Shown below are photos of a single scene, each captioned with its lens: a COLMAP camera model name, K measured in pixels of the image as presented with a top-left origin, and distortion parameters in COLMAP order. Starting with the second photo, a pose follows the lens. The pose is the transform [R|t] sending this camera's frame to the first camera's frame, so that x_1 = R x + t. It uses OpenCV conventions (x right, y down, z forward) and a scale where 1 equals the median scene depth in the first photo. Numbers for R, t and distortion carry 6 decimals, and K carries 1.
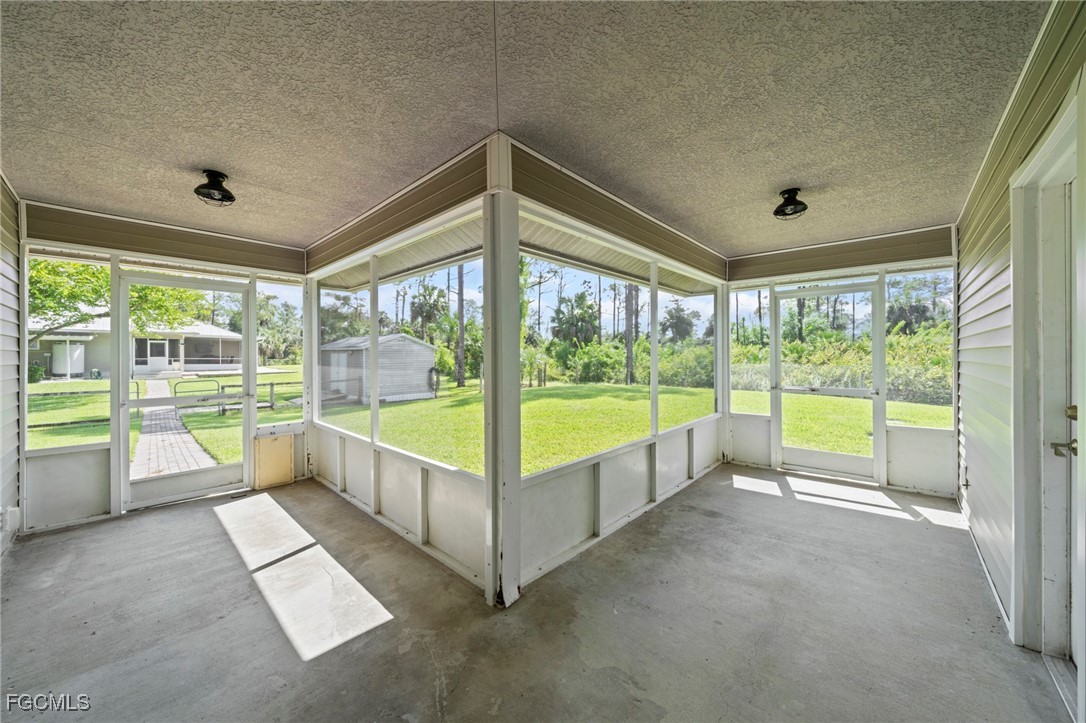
lens RADIAL K [[377.6, 0, 543.0], [0, 377.6, 361.5], [0, 0, 1]] dist [0.000240, 0.000033]
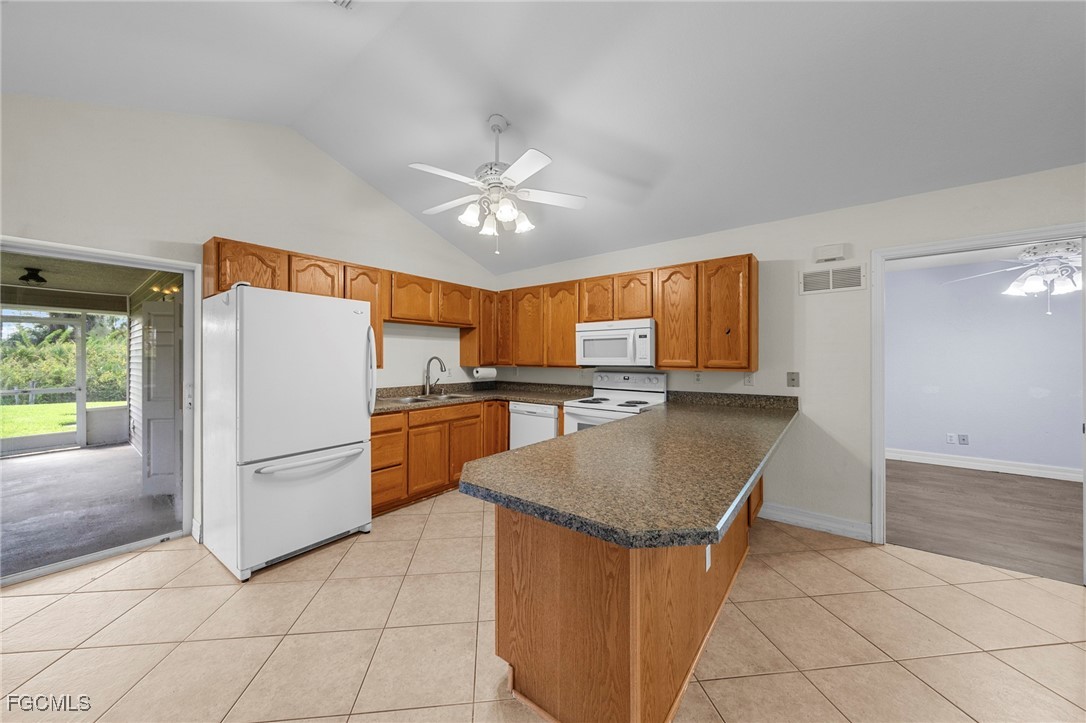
lens RADIAL K [[391.0, 0, 543.0], [0, 391.0, 361.5], [0, 0, 1]] dist [-0.001003, -0.000120]
pose [[-0.083208, 0.003596, 0.996526, -0.849312], [0.011318, 0.999932, -0.002664, -0.001780], [-0.996468, 0.011057, -0.083243, -0.750800]]
